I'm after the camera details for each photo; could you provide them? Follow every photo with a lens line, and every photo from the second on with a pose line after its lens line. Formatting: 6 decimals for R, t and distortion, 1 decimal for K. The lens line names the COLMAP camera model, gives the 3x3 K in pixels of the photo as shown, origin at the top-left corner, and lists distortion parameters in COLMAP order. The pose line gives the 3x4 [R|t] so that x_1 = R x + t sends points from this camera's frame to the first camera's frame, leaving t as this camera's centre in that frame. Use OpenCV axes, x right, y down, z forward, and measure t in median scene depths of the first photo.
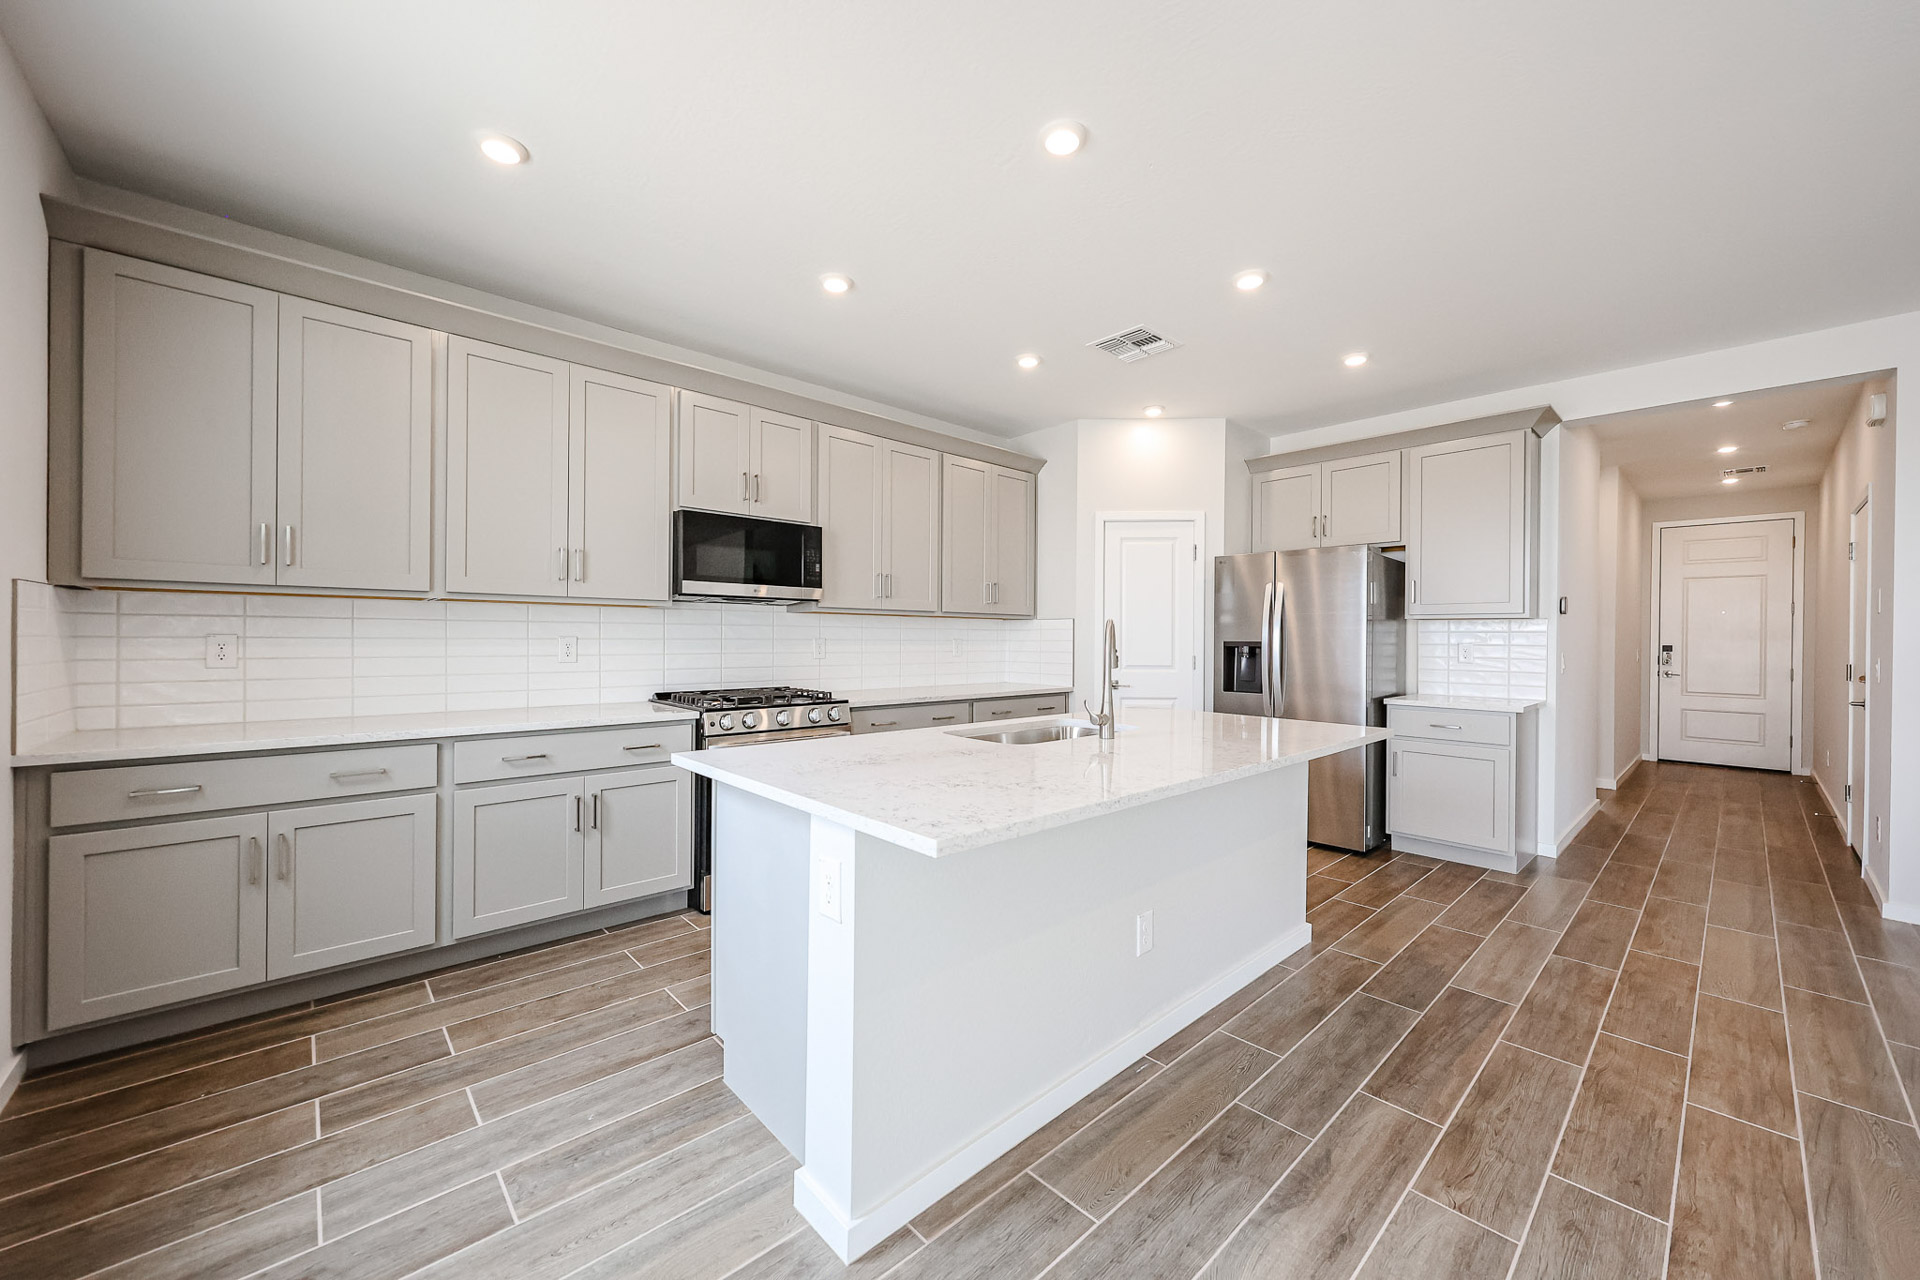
lens RADIAL K [[693.5, 0, 944.0], [0, 693.5, 644.0], [0, 0, 1]] dist [-0.005433, 0.001547]
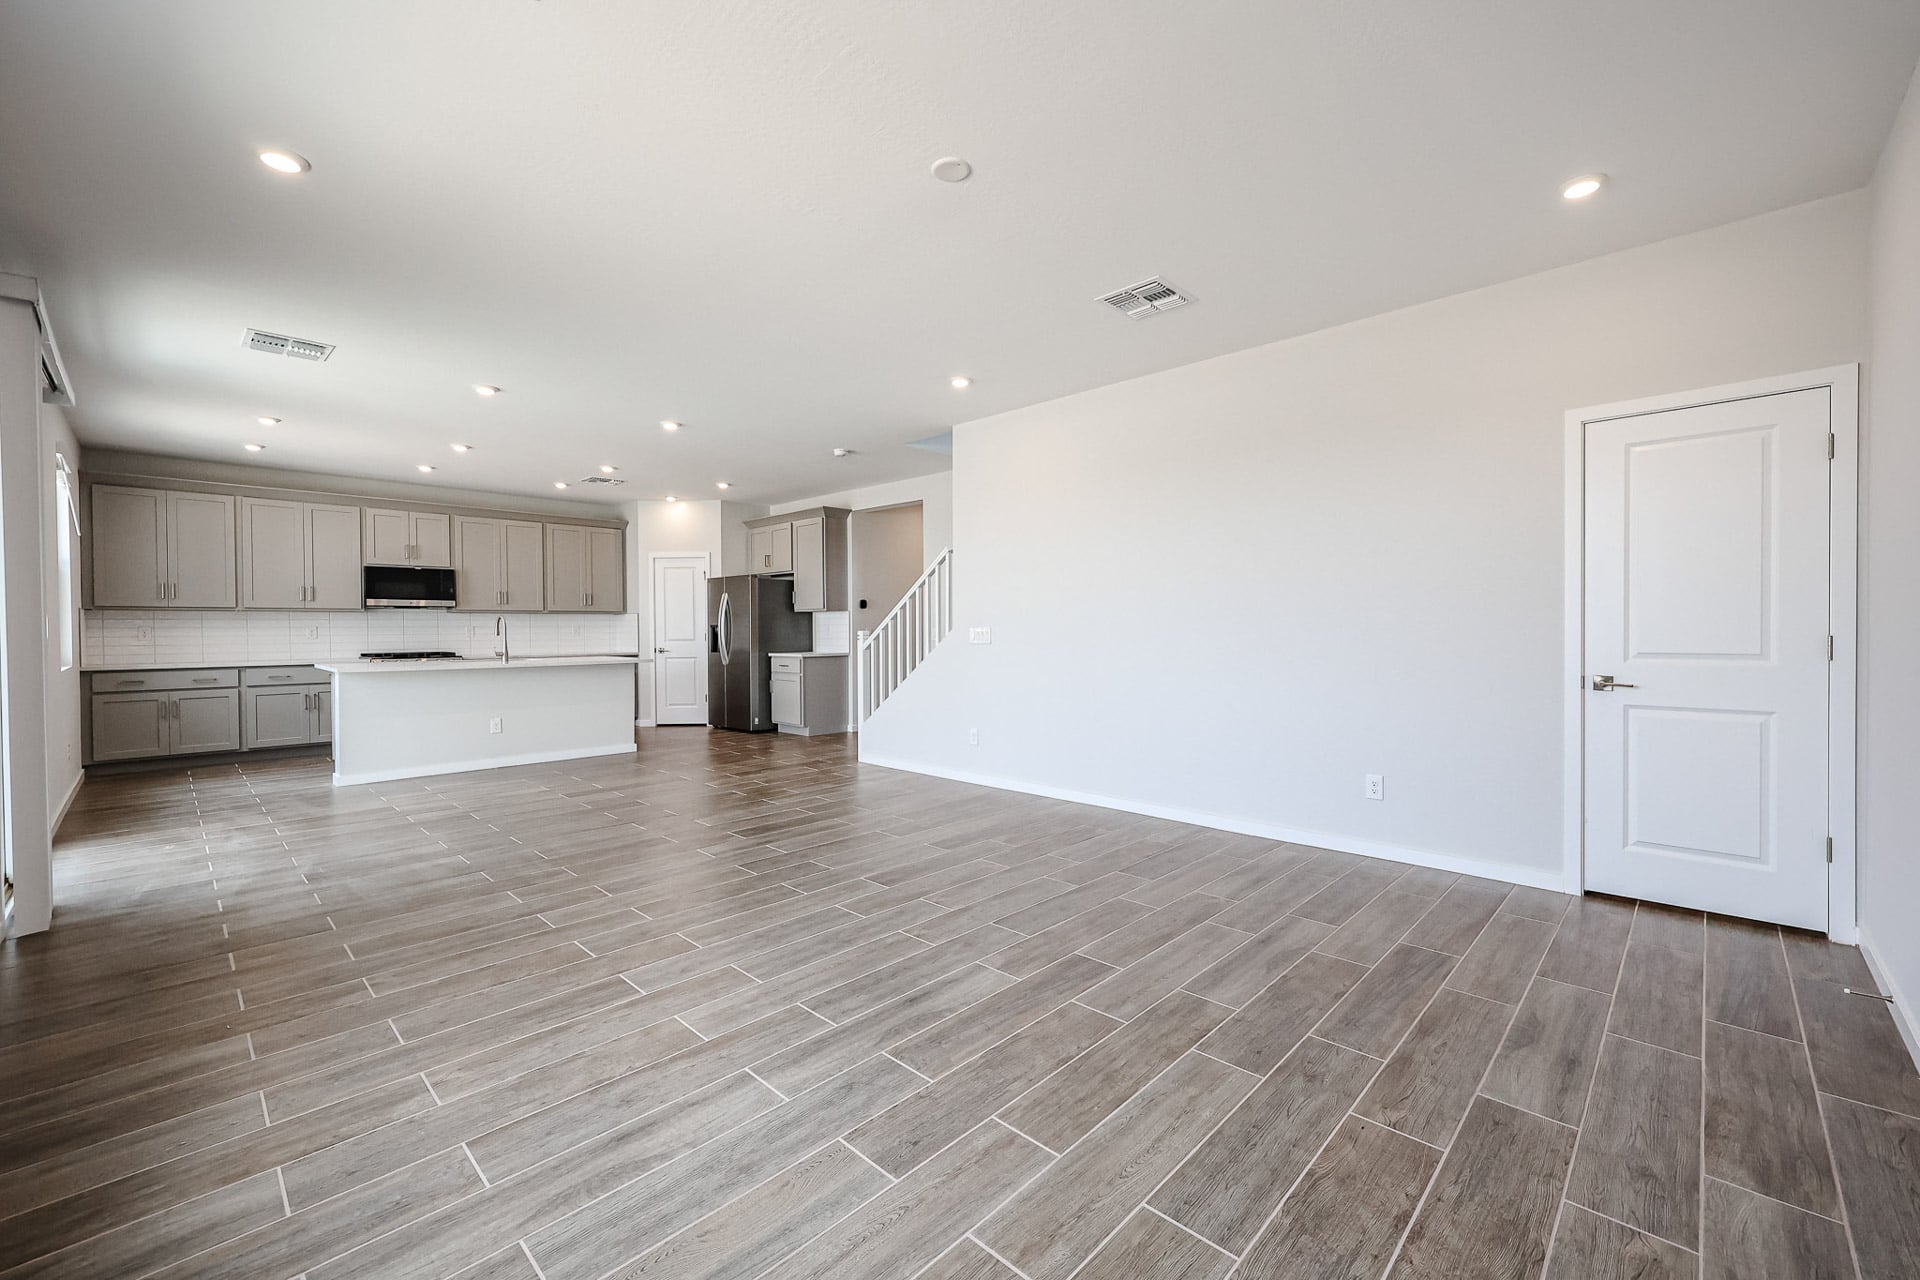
lens RADIAL K [[743.6, 0, 952.2], [0, 743.6, 645.1], [0, 0, 1]] dist [-0.009694, -0.000074]
pose [[0.996530, -0.019424, 0.080939, 1.441874], [0.018852, 0.999792, 0.007830, 0.076834], [-0.081074, -0.006277, 0.996688, -1.651972]]
